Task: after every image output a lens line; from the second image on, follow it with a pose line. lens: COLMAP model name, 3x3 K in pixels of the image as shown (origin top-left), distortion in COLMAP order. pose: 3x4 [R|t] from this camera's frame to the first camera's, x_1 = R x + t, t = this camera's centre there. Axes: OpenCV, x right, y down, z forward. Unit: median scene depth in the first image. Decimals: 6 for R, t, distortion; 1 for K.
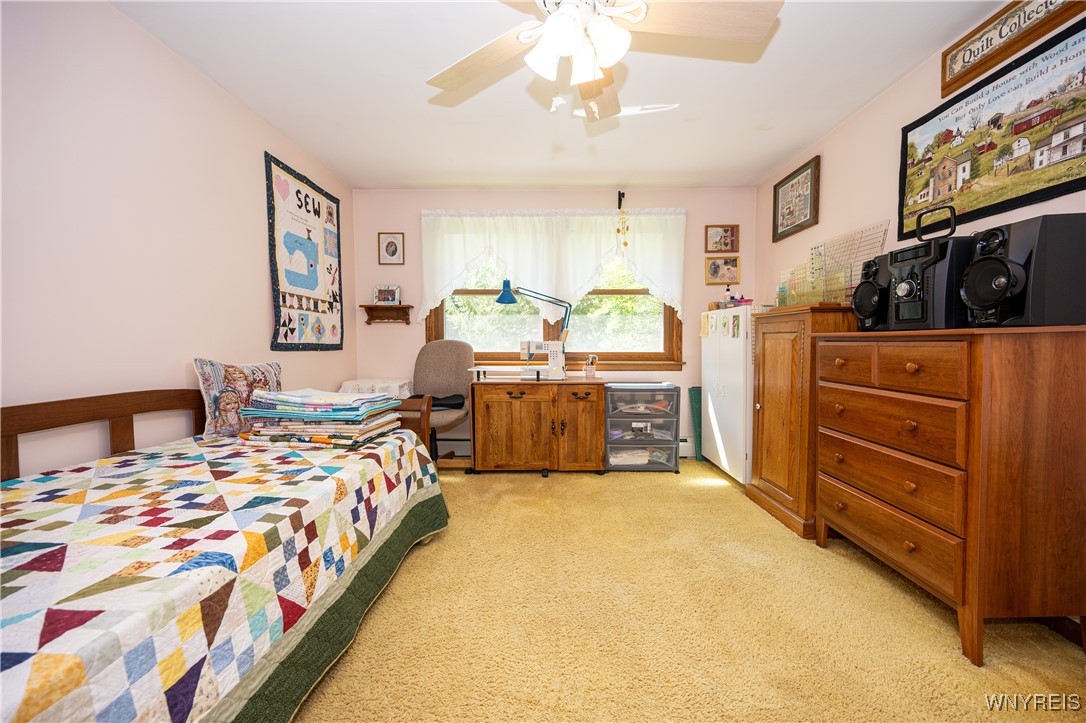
lens RADIAL K [[435.2, 0, 543.7], [0, 435.2, 351.3], [0, 0, 1]] dist [-0.000929, -0.000220]
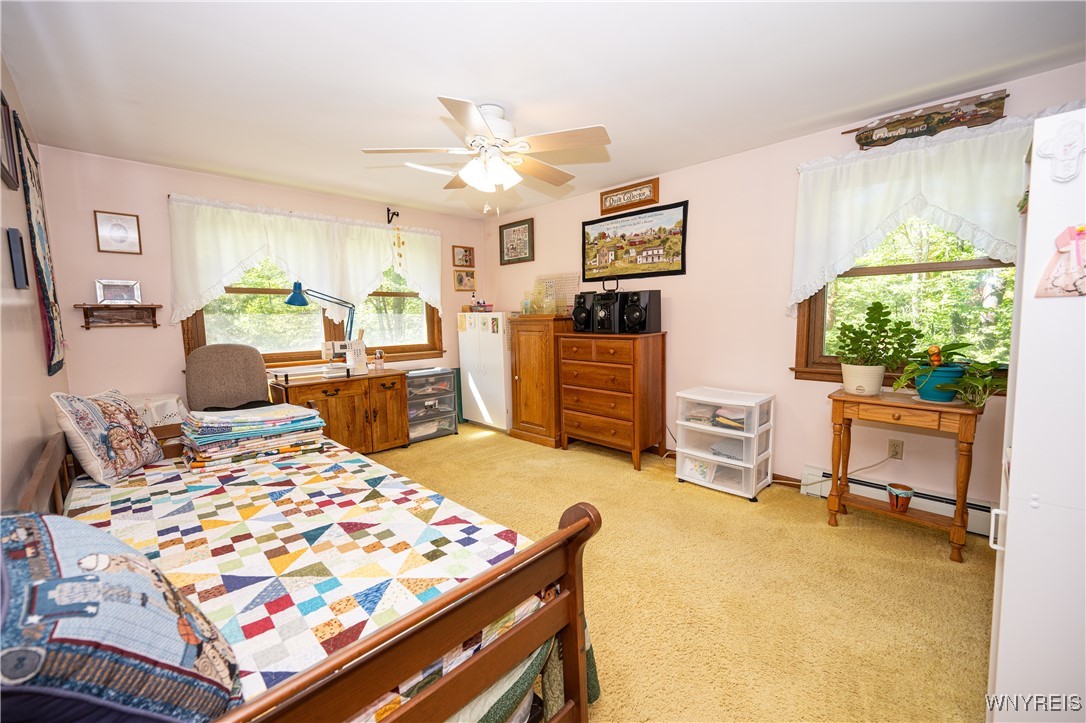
lens RADIAL K [[446.3, 0, 547.1], [0, 446.3, 332.5], [0, 0, 1]] dist [-0.000388, -0.000107]
pose [[0.689786, -0.038661, 0.722980, -0.577639], [0.030106, 0.999241, 0.024710, -0.071097], [-0.723387, 0.004722, 0.690427, -0.186993]]
